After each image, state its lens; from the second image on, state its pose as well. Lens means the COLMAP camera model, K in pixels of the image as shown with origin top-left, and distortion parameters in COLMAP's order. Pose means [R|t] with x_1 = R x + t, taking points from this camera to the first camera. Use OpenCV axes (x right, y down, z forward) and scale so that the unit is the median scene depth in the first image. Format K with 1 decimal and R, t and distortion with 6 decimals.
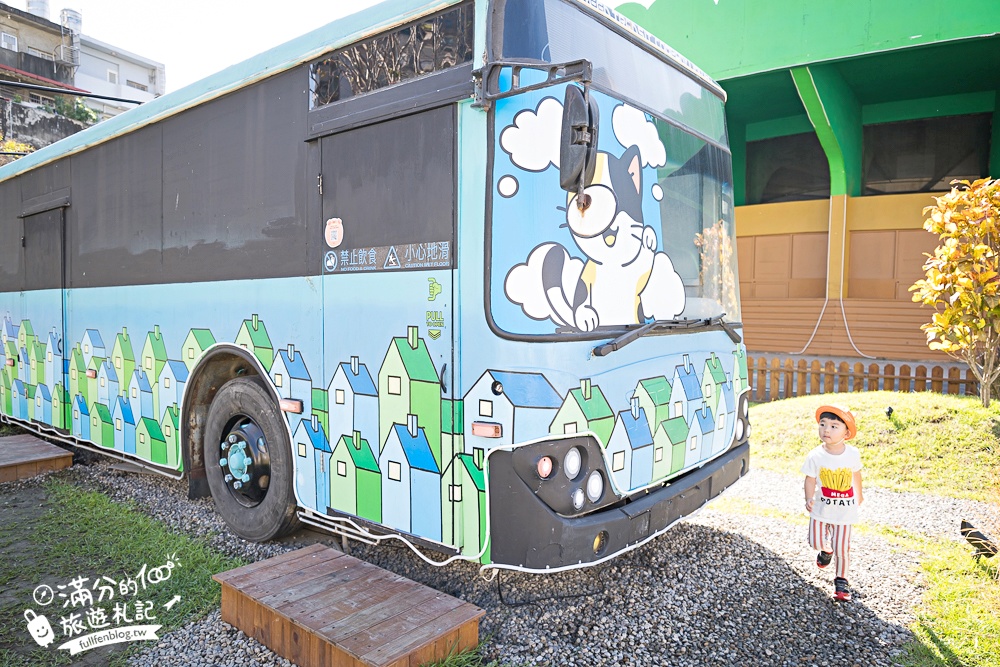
lens RADIAL K [[678.1, 0, 502.0], [0, 678.1, 336.7], [0, 0, 1]] dist [0.005339, 0.001825]
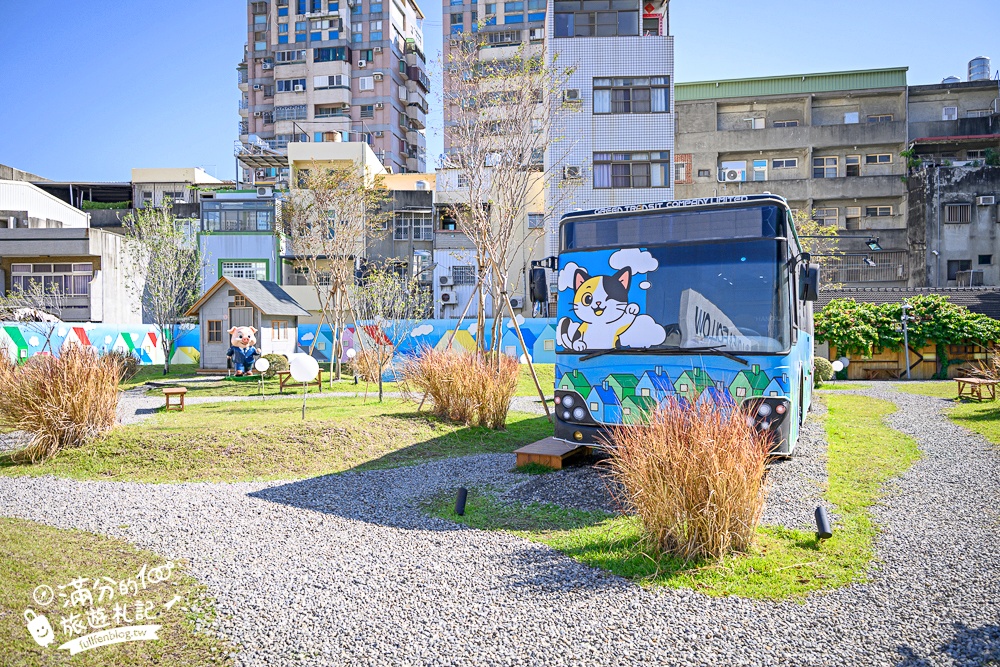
lens RADIAL K [[678.1, 0, 499.8], [0, 678.1, 332.1], [0, 0, 1]] dist [0.005339, 0.001825]
pose [[0.237677, -0.014418, -0.971237, 1.820501], [-0.044968, 0.998654, -0.025830, 0.000769], [0.970303, 0.049814, 0.236708, 0.086693]]
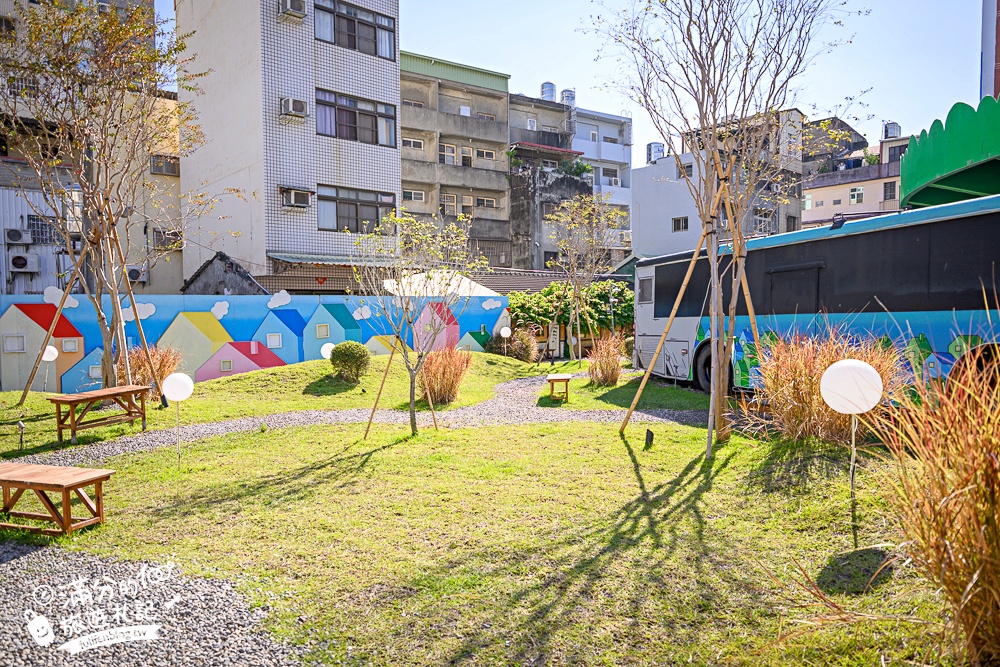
lens RADIAL K [[678.1, 0, 499.9], [0, 678.1, 337.9], [0, 0, 1]] dist [0.005339, 0.001825]
pose [[0.845512, 0.001522, -0.533954, -0.571810], [-0.010050, 0.999864, -0.013064, 0.034141], [0.533861, 0.016412, 0.845413, -1.341870]]
